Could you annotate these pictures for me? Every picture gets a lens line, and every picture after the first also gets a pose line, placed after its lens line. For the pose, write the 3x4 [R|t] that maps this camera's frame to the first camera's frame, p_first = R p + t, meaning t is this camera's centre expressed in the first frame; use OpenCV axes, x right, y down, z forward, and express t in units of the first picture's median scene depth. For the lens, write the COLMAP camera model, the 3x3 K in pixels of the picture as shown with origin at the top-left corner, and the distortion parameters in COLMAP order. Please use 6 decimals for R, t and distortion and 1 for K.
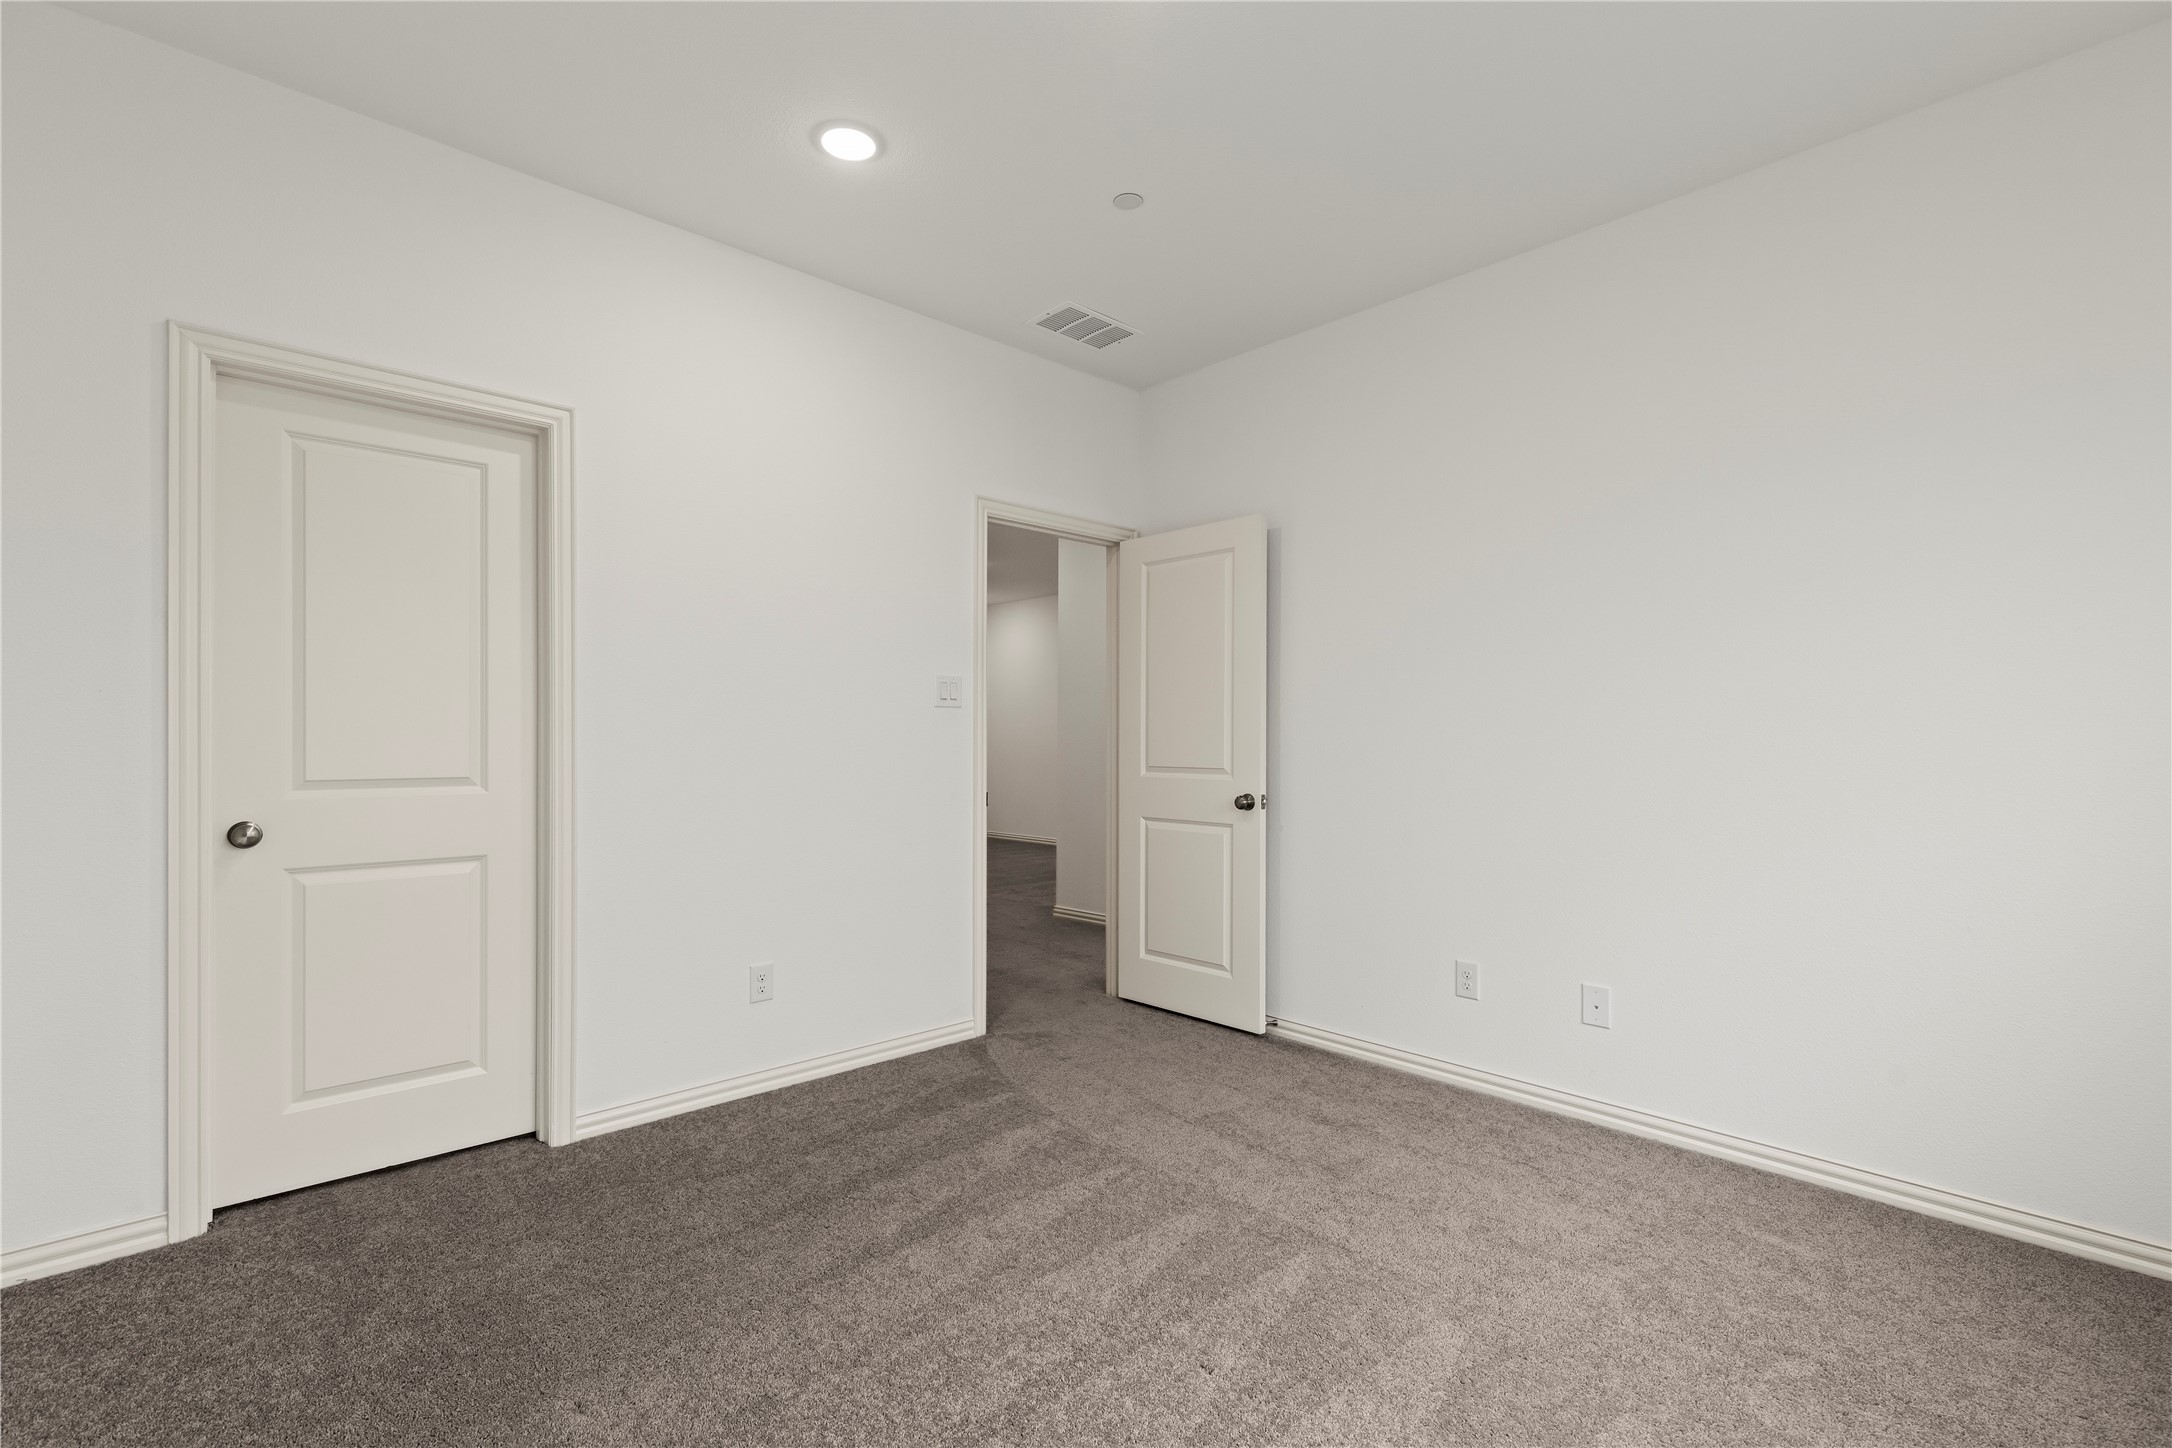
lens RADIAL K [[979.1, 0, 1071.6], [0, 979.1, 732.9], [0, 0, 1]] dist [0.008522, 0.000541]
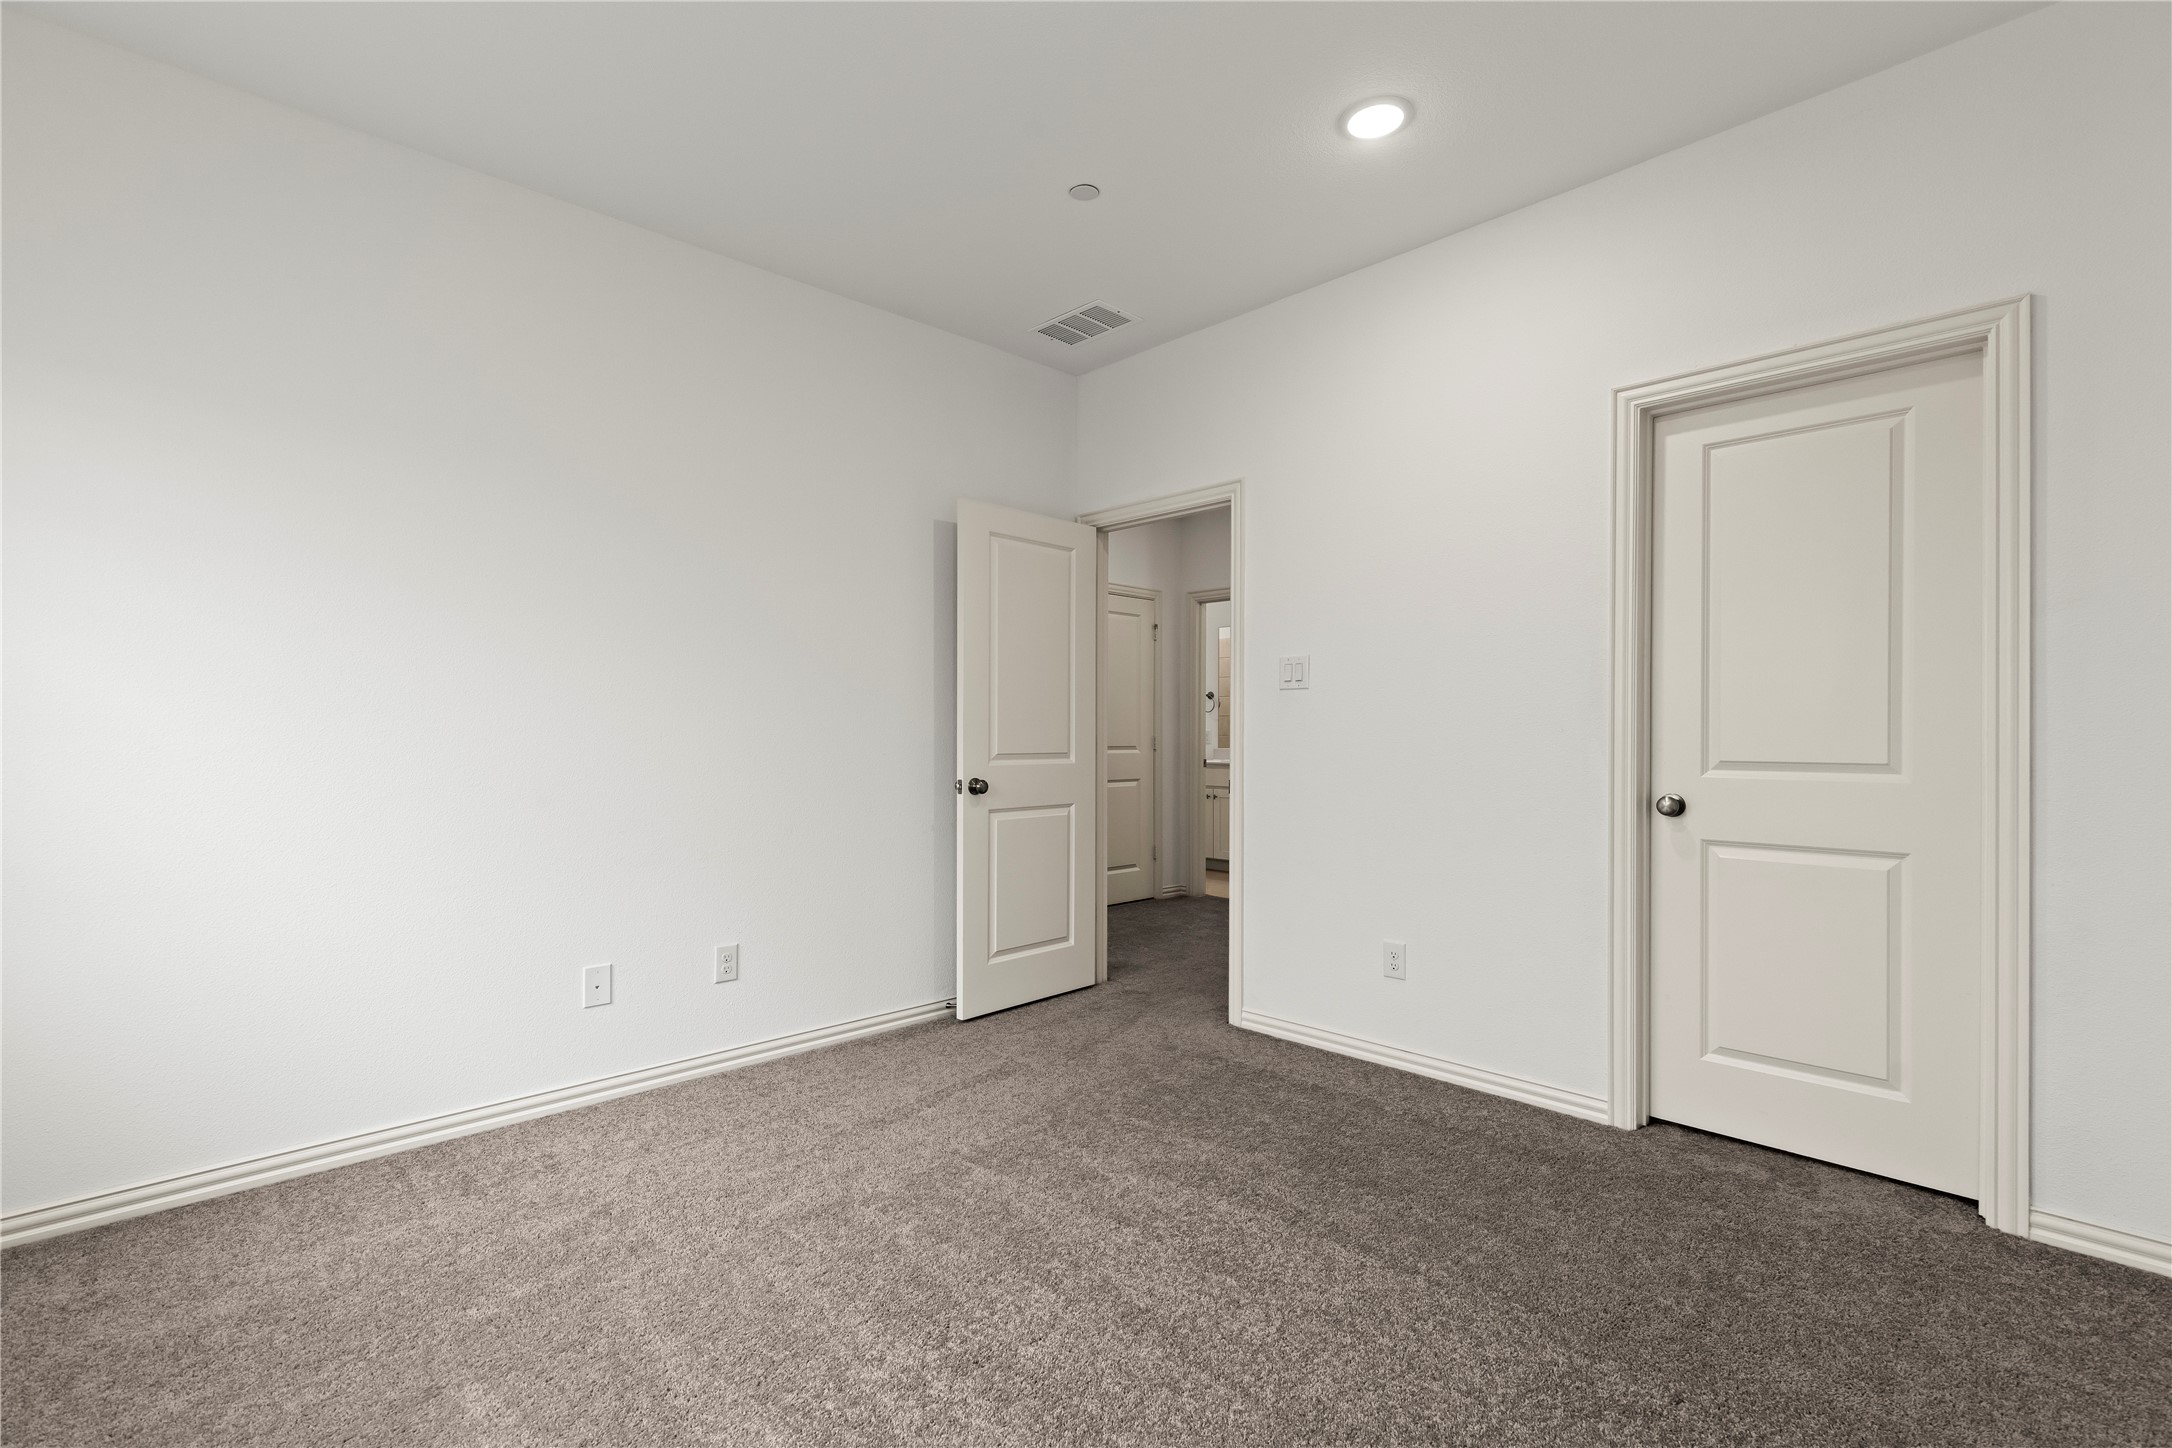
lens RADIAL K [[979.1, 0, 1084.6], [0, 979.1, 716.7], [0, 0, 1]] dist [0.008522, 0.000541]
pose [[0.040588, -0.013710, -0.999082, 0.289496], [0.013979, 0.999816, -0.013152, 0.003714], [0.999078, -0.013432, 0.040772, 0.263747]]
